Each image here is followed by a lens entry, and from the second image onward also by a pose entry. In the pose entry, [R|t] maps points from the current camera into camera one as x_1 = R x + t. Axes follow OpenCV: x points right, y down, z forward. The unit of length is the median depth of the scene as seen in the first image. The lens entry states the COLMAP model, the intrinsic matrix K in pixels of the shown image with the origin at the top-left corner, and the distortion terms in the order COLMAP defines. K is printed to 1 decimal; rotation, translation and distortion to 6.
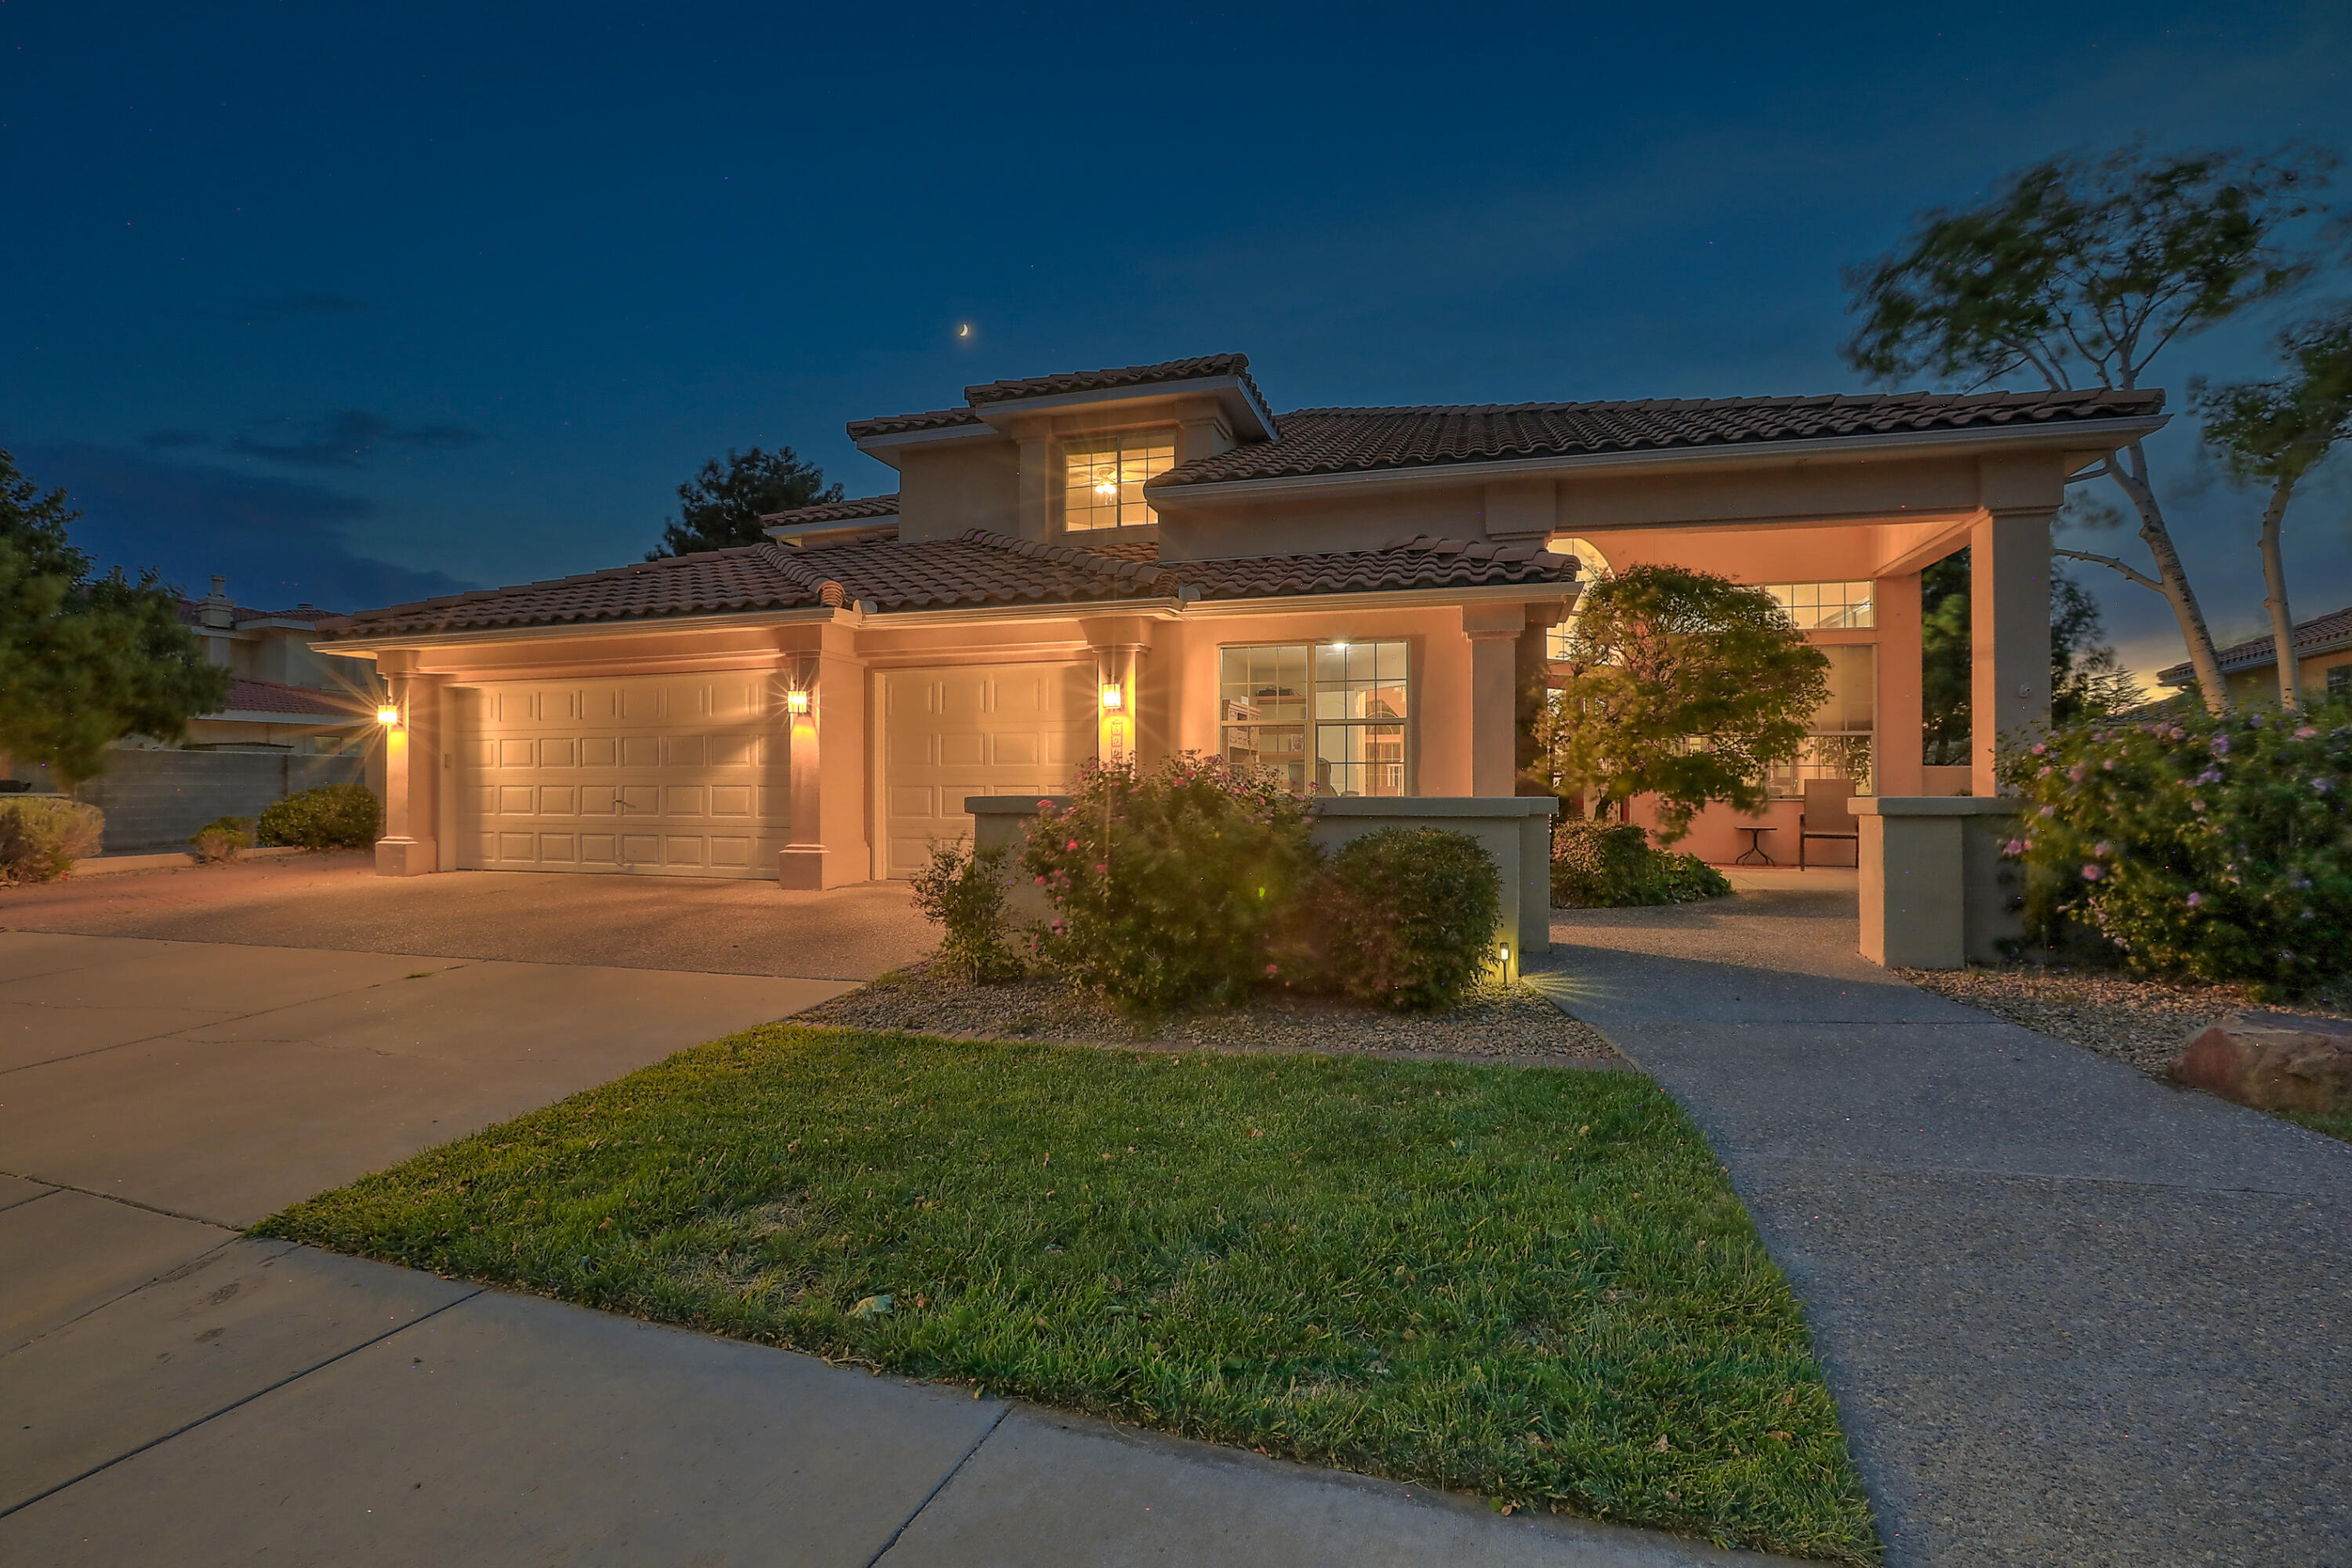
lens RADIAL K [[1053.8, 0, 1173.5], [0, 1053.8, 792.3], [0, 0, 1]] dist [-0.047267, 0.013125]
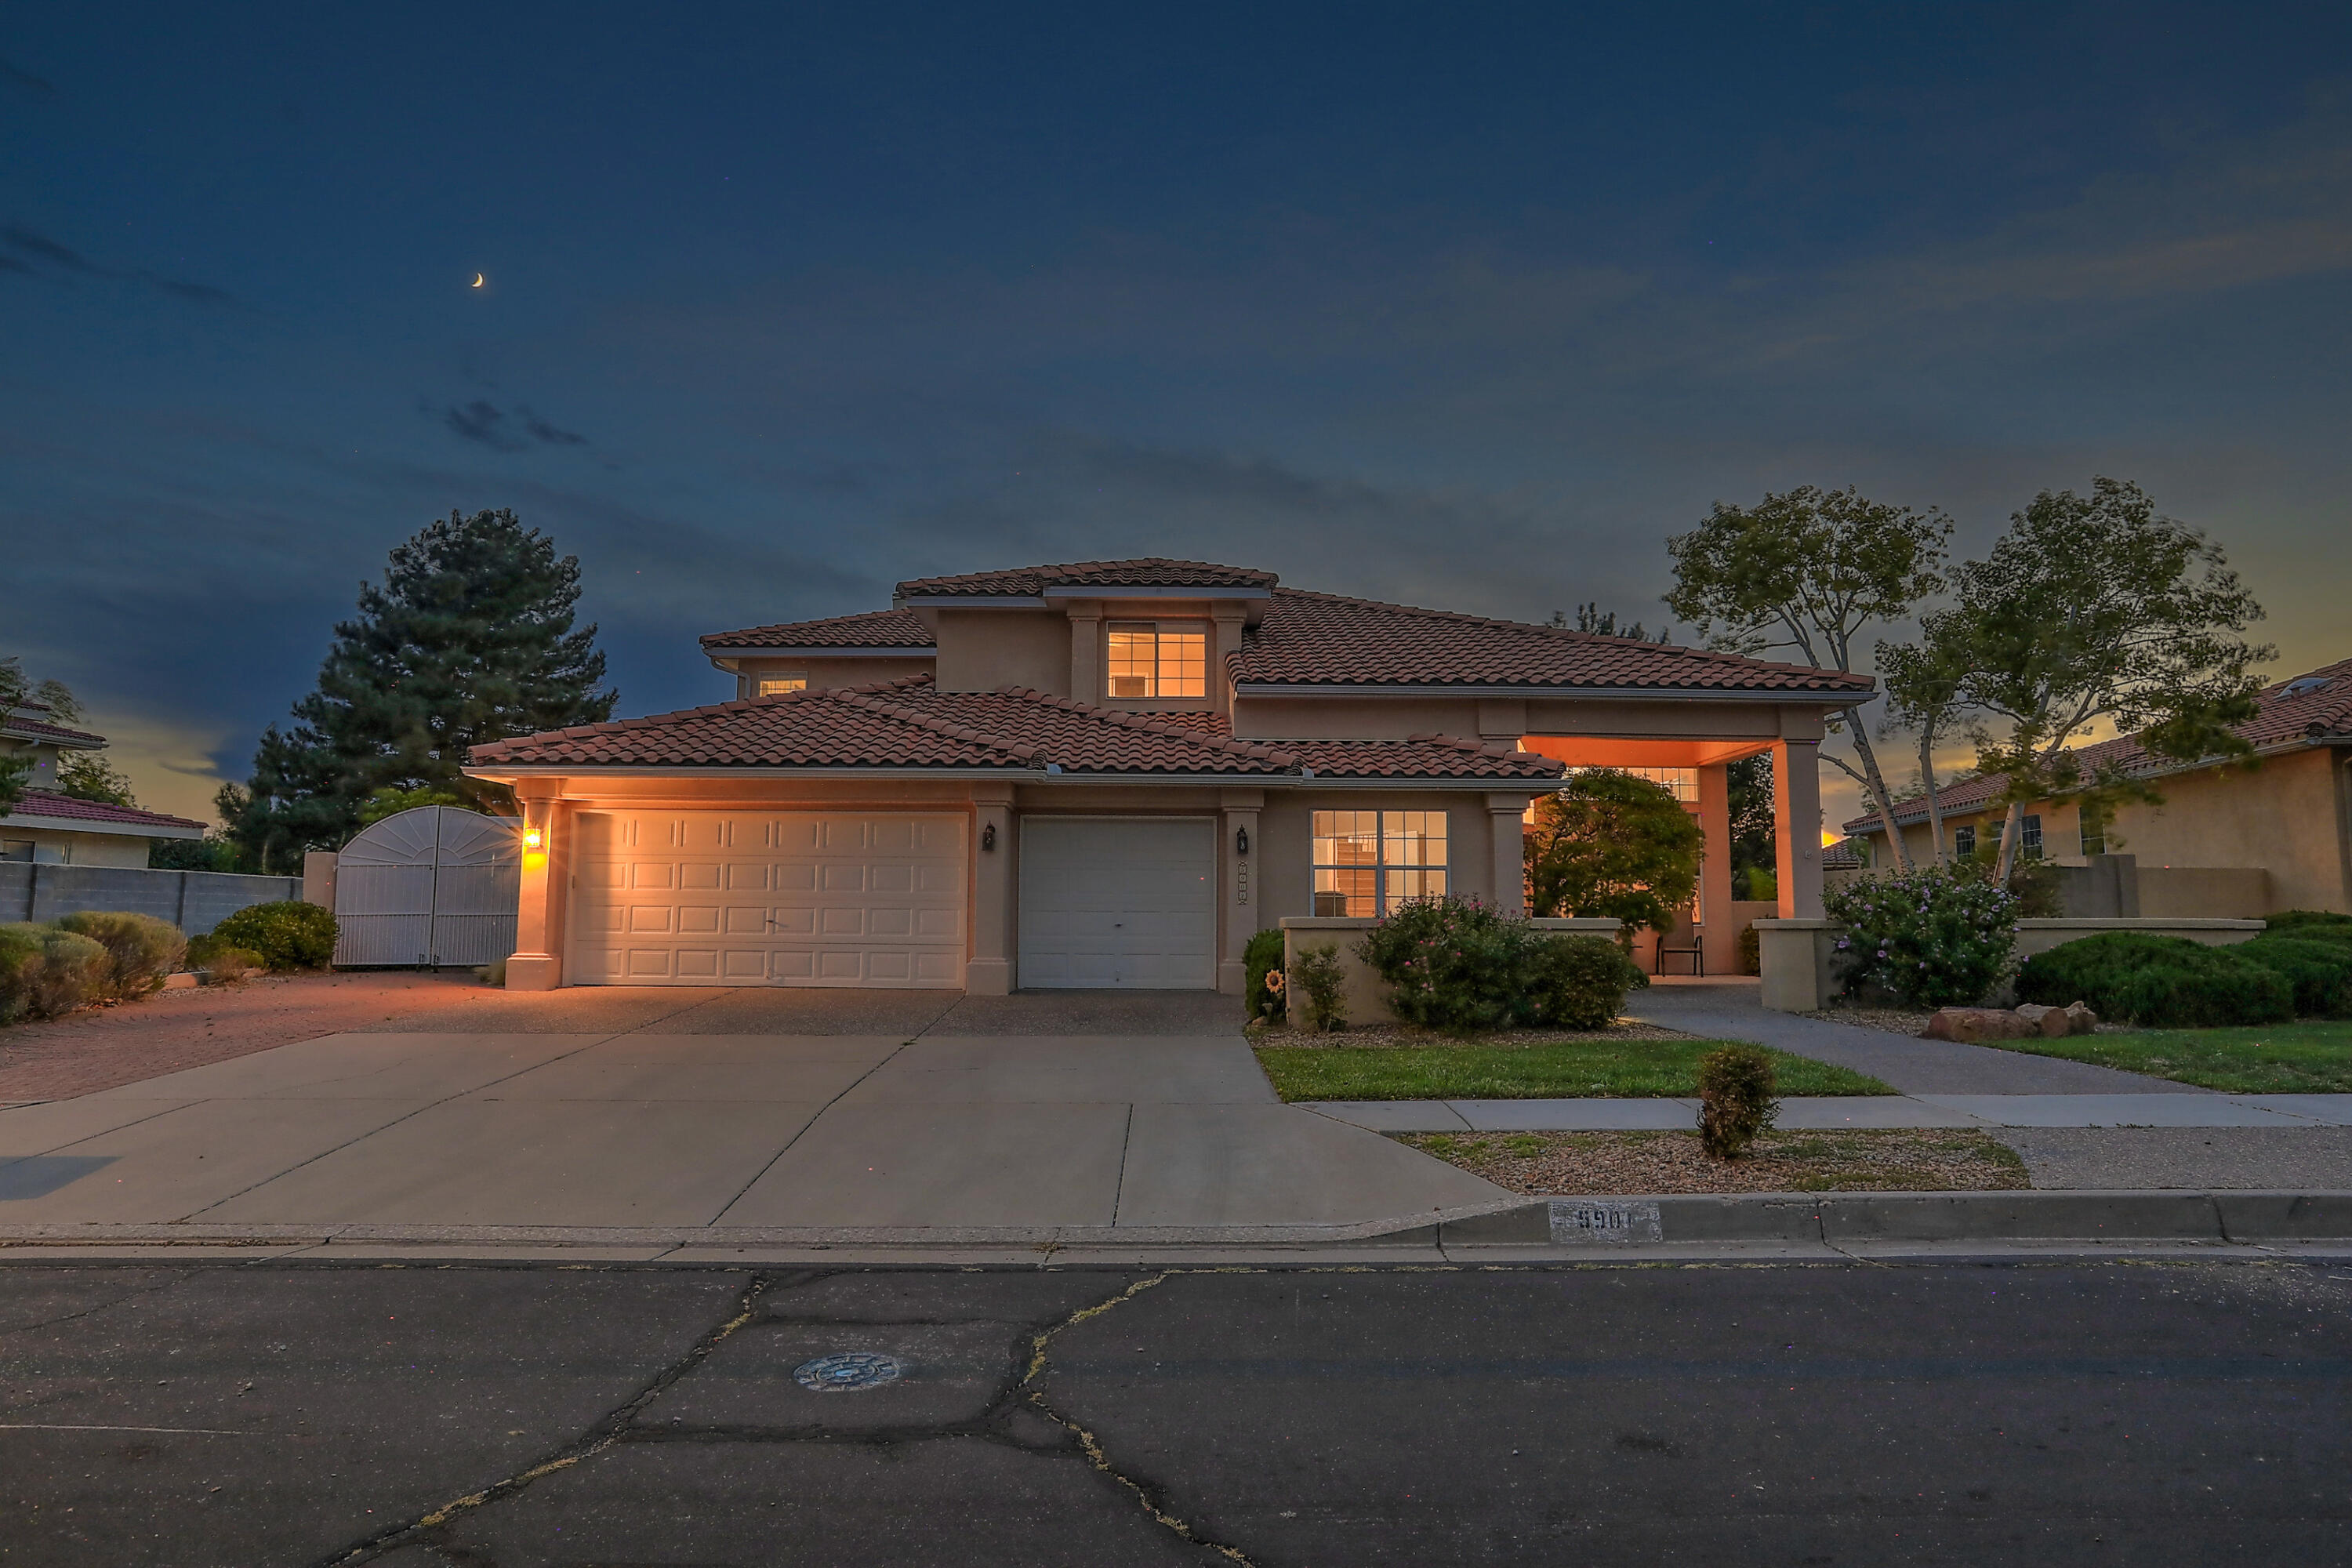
lens RADIAL K [[1284.0, 0, 1176.0], [0, 1284.0, 784.0], [0, 0, 1]] dist [-0.048537, 0.034362]
pose [[0.955239, 0.037595, 0.293438, -0.513050], [-0.005538, 0.993991, -0.109321, 0.009598], [-0.295784, 0.102803, 0.949707, -0.439693]]
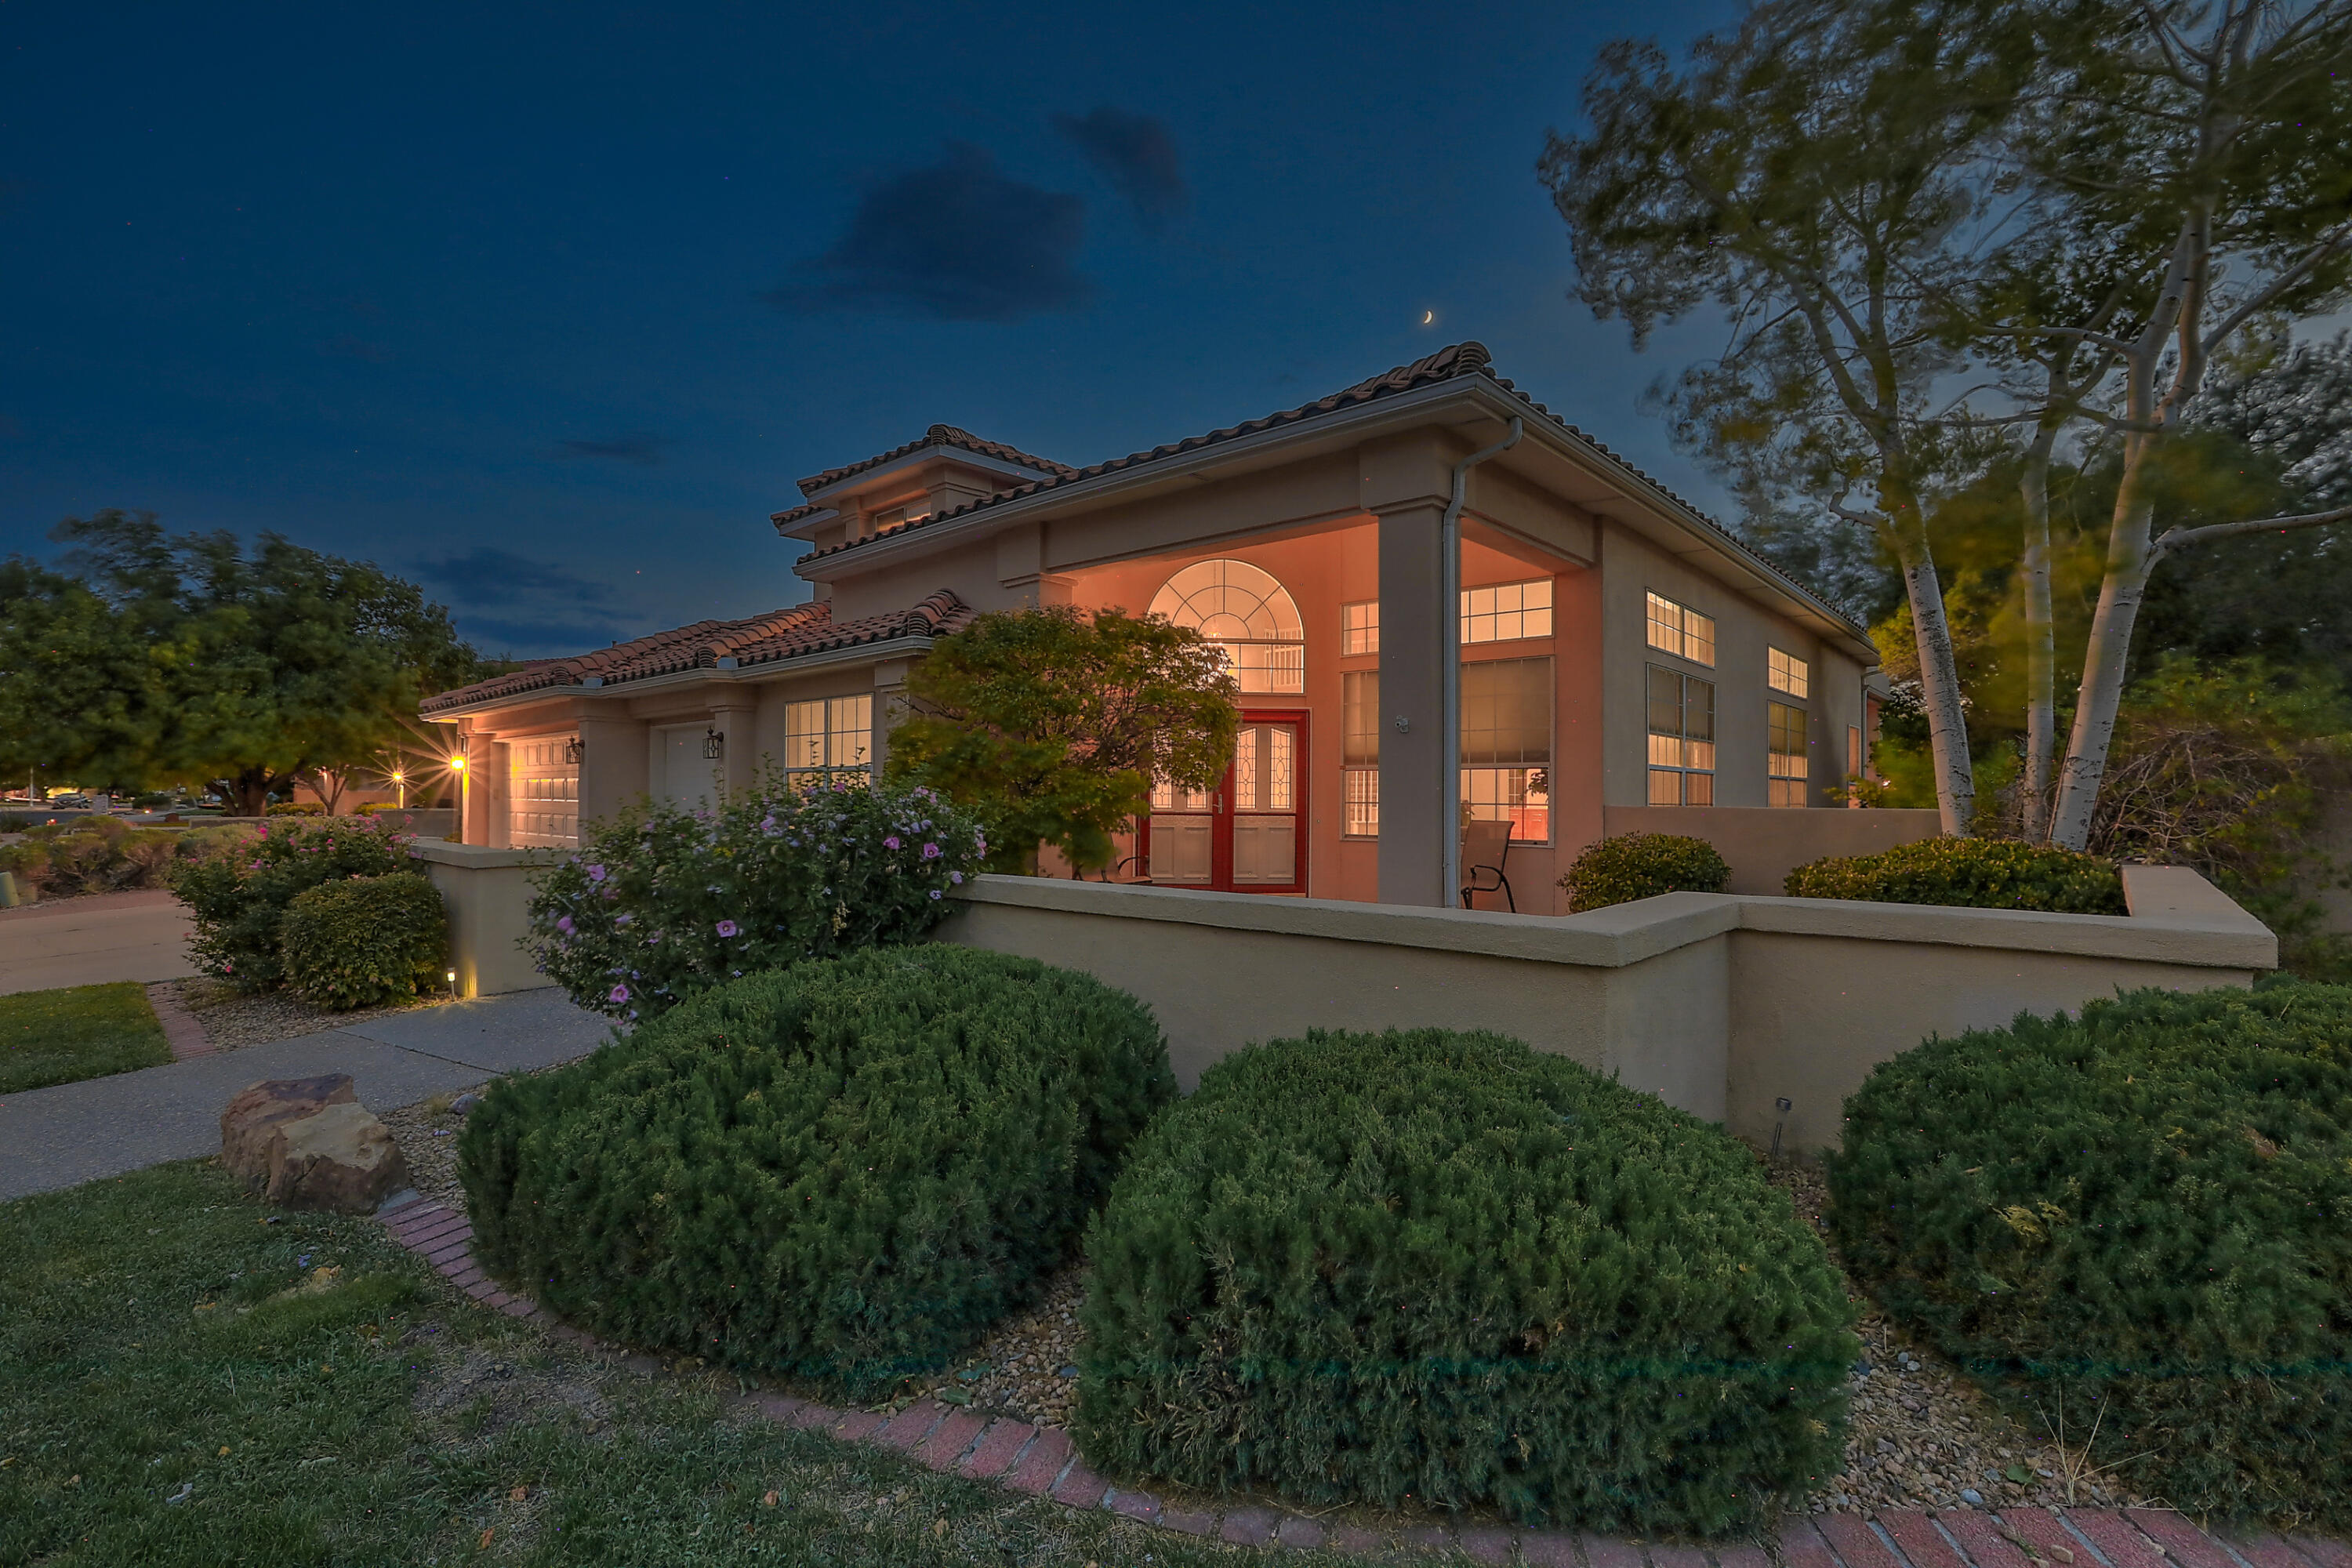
lens RADIAL K [[1053.8, 0, 1173.5], [0, 1053.8, 792.3], [0, 0, 1]] dist [-0.047267, 0.013125]
pose [[0.901116, 0.001869, -0.433573, 0.777133], [-0.004458, 0.999978, -0.004953, -0.030228], [0.433554, 0.006396, 0.901105, 0.122300]]
